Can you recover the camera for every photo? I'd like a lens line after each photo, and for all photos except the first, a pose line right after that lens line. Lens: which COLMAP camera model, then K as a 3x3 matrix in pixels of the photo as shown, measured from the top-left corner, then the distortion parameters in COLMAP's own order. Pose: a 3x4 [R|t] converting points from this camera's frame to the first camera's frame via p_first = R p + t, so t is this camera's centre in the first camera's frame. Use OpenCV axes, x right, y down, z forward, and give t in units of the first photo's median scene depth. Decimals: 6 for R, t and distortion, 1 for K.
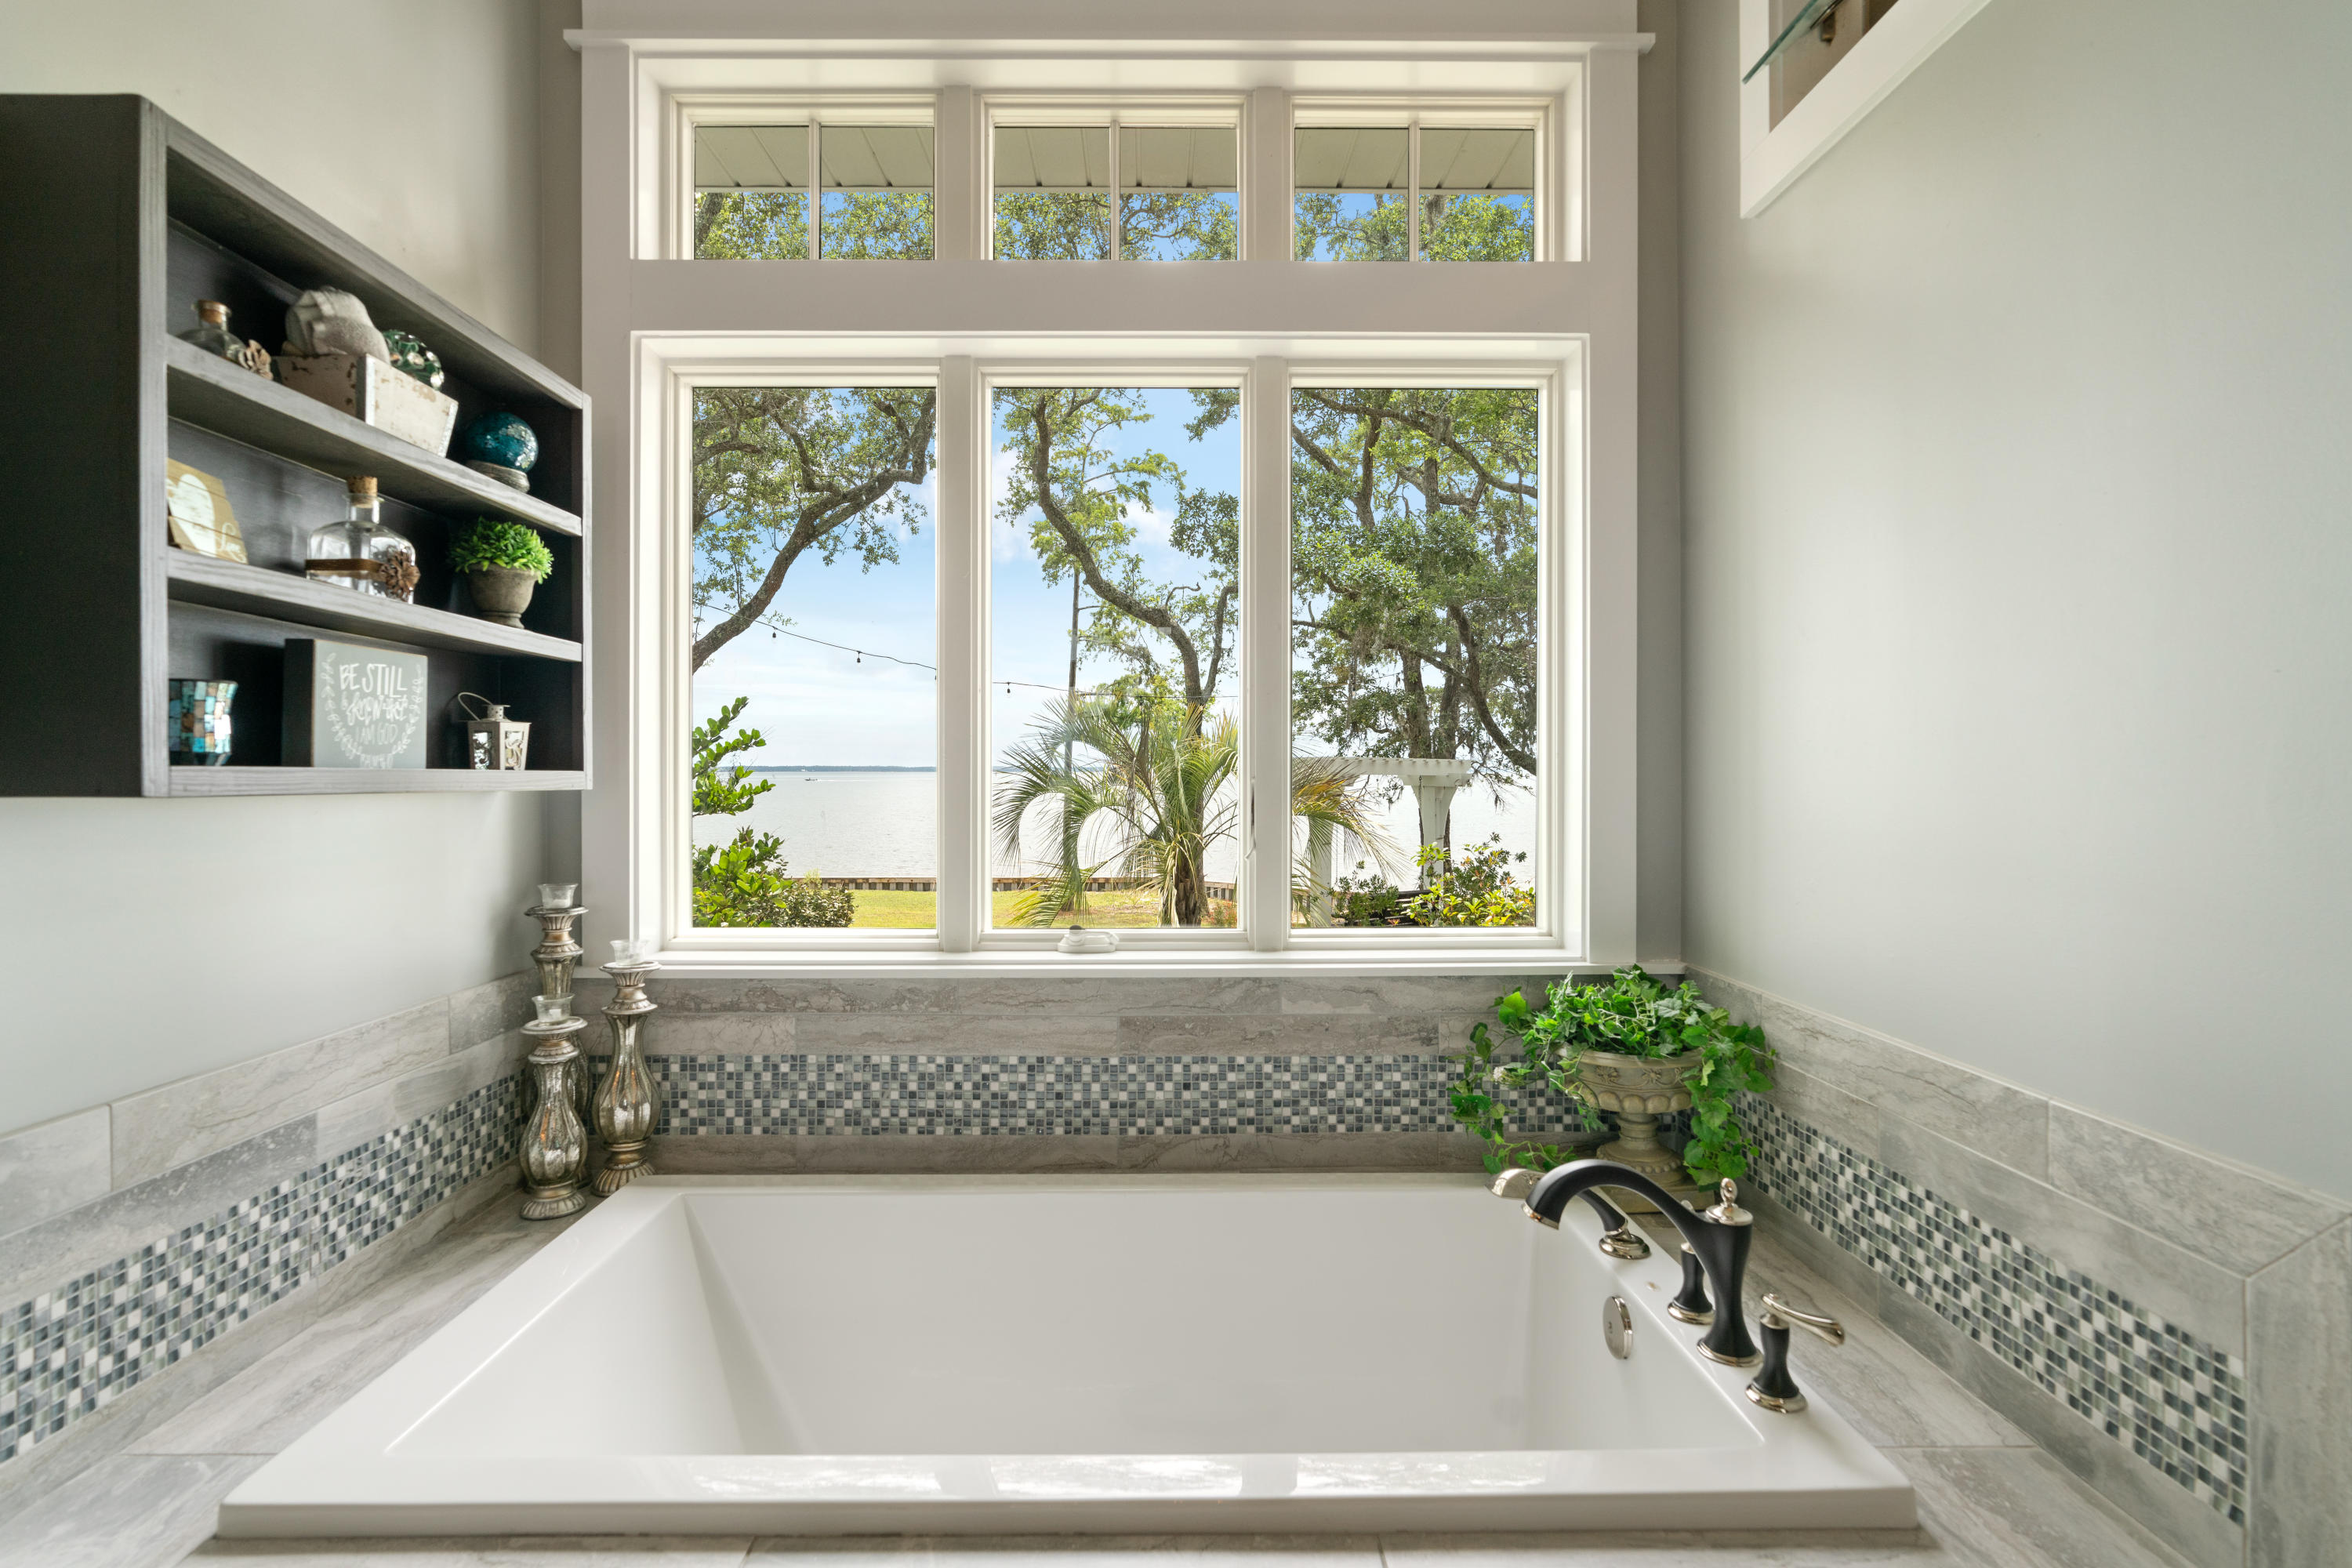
lens RADIAL K [[1142.9, 0, 1171.4], [0, 1142.9, 774.0], [0, 0, 1]] dist [-0.000977, 0.000860]
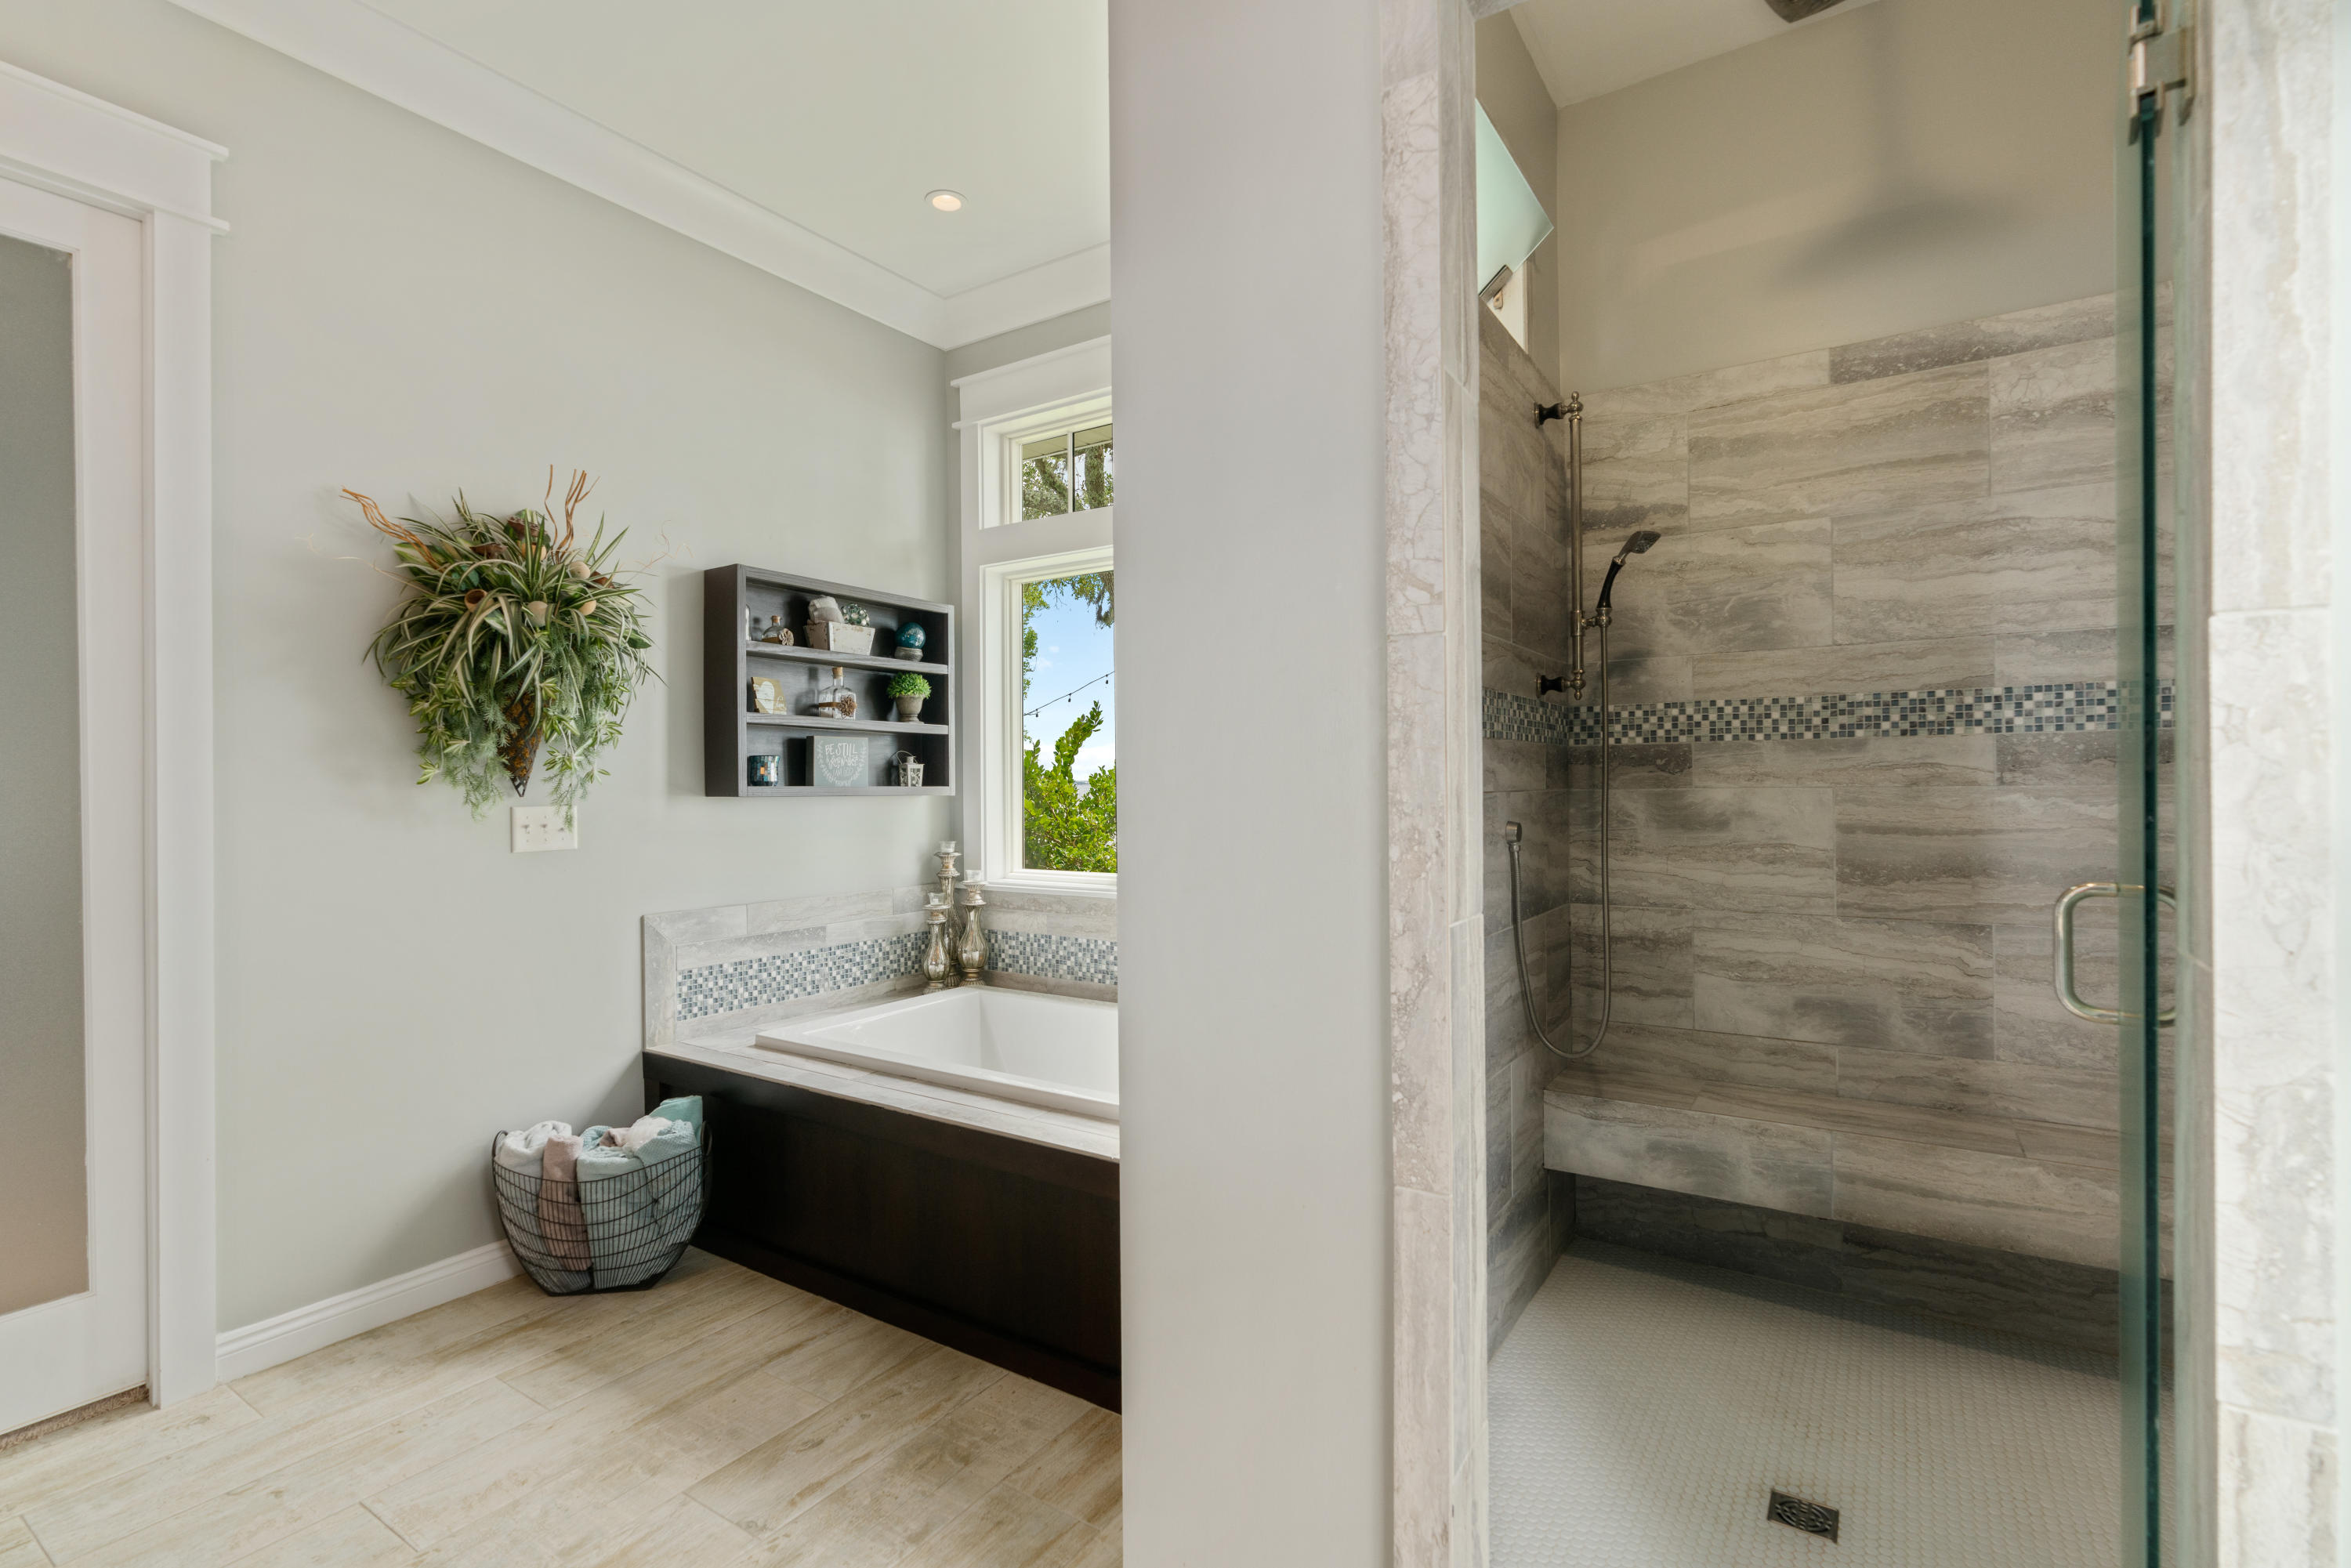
lens RADIAL K [[1075.3, 0, 1172.7], [0, 1075.3, 790.5], [0, 0, 1]] dist [-0.000439, 0.000297]
pose [[0.832833, -0.002898, -0.553516, 1.143825], [0.005377, 0.999981, 0.002855, 0.001517], [0.553498, -0.005354, 0.832833, -0.513109]]
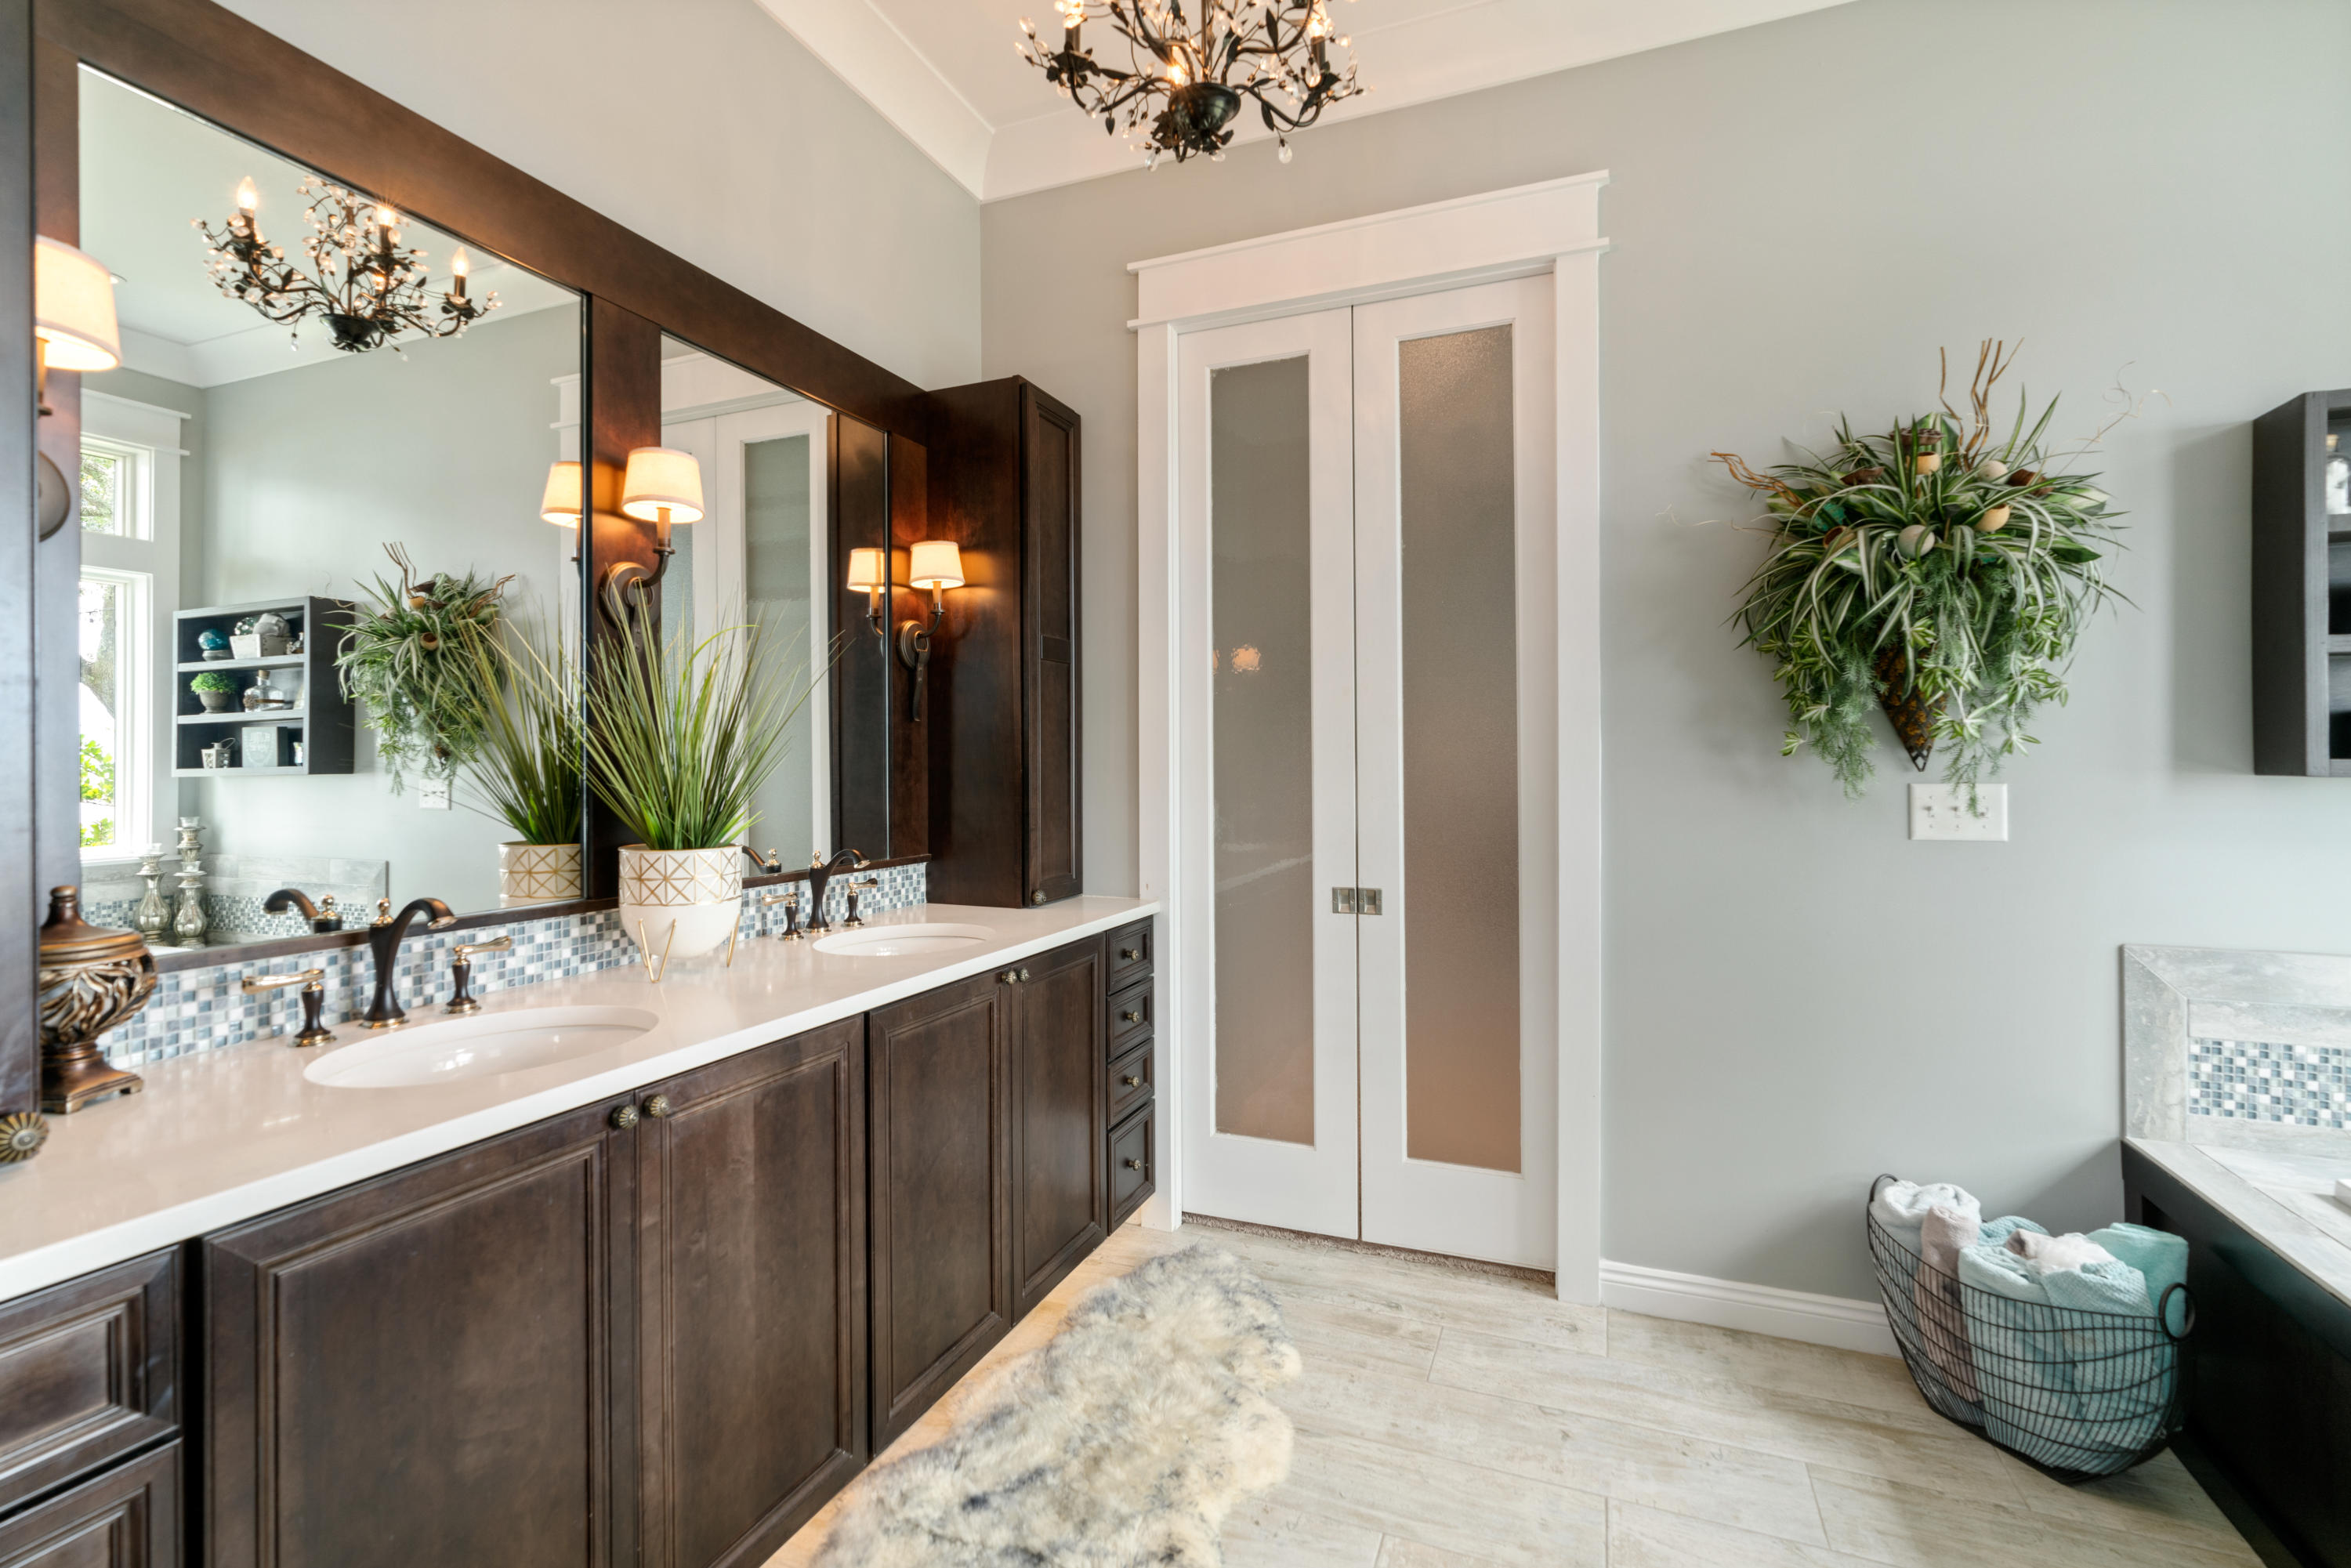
lens RADIAL K [[1064.9, 0, 1171.9], [0, 1064.9, 756.4], [0, 0, 1]] dist [-0.001551, -0.000241]
pose [[-0.392346, -0.003844, -0.919810, 0.968578], [-0.000651, 0.999992, -0.003901, -0.002476], [0.919817, -0.000932, -0.392346, -0.002597]]
